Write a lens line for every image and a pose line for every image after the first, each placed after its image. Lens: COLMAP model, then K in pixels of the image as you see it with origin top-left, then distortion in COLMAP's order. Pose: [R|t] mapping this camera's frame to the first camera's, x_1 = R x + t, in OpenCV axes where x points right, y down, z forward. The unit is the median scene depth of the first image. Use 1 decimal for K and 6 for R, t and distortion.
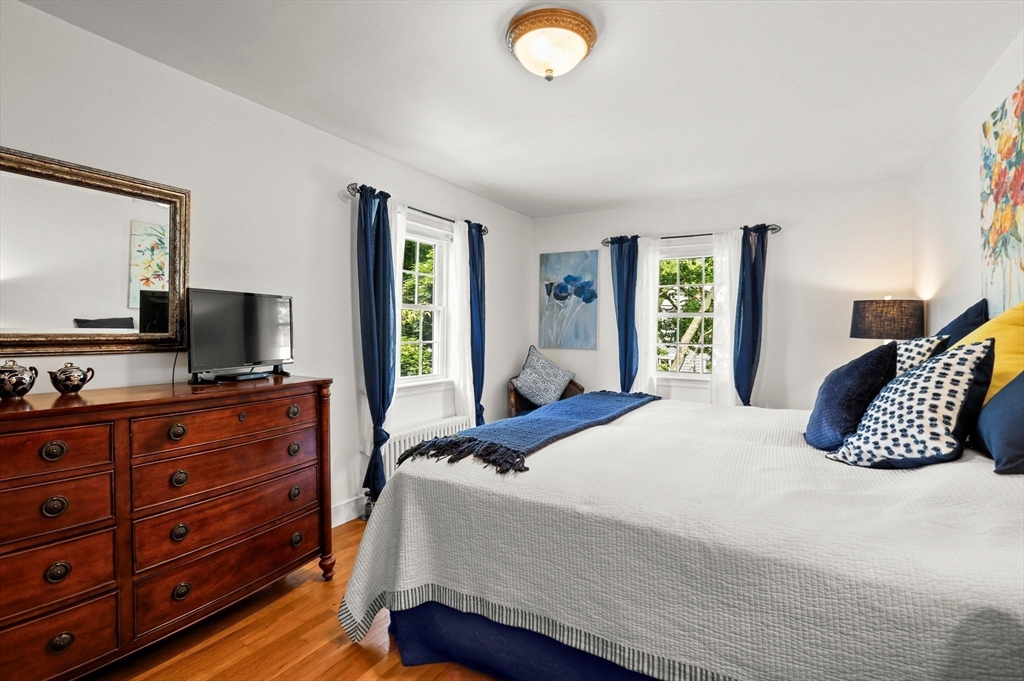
lens RADIAL K [[477.5, 0, 513.4], [0, 477.5, 342.3], [0, 0, 1]] dist [-0.050858, 0.015882]
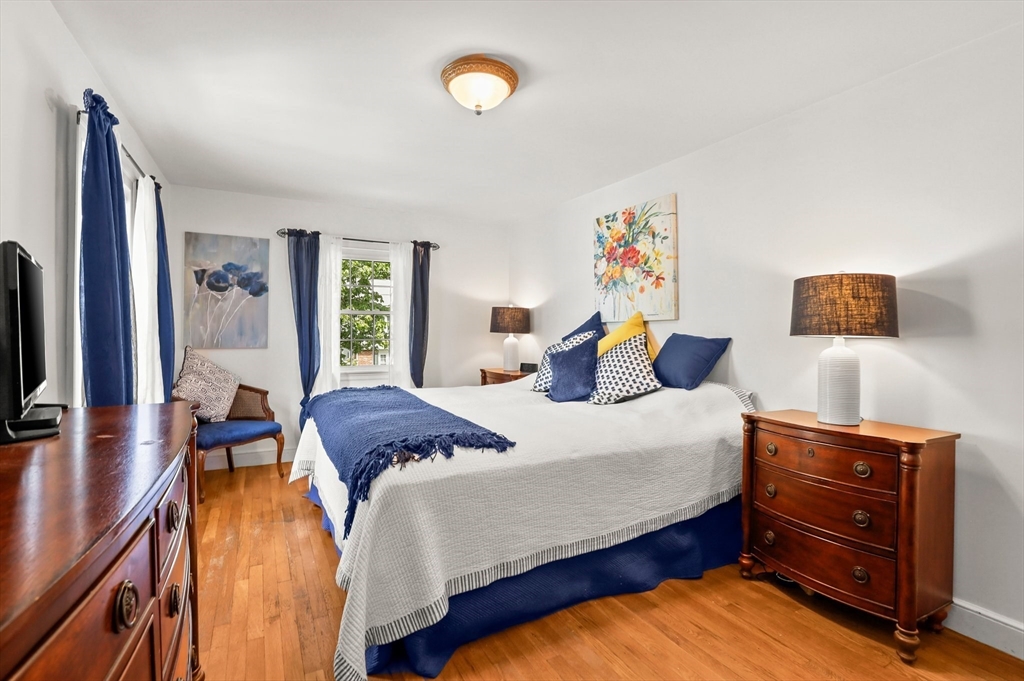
lens RADIAL K [[477.5, 0, 518.1], [0, 477.5, 337.0], [0, 0, 1]] dist [-0.050858, 0.015882]
pose [[0.498872, -0.019277, 0.866461, -0.438654], [0.018618, 0.999760, 0.011523, -0.009127], [-0.866476, 0.010383, 0.499111, 0.162495]]
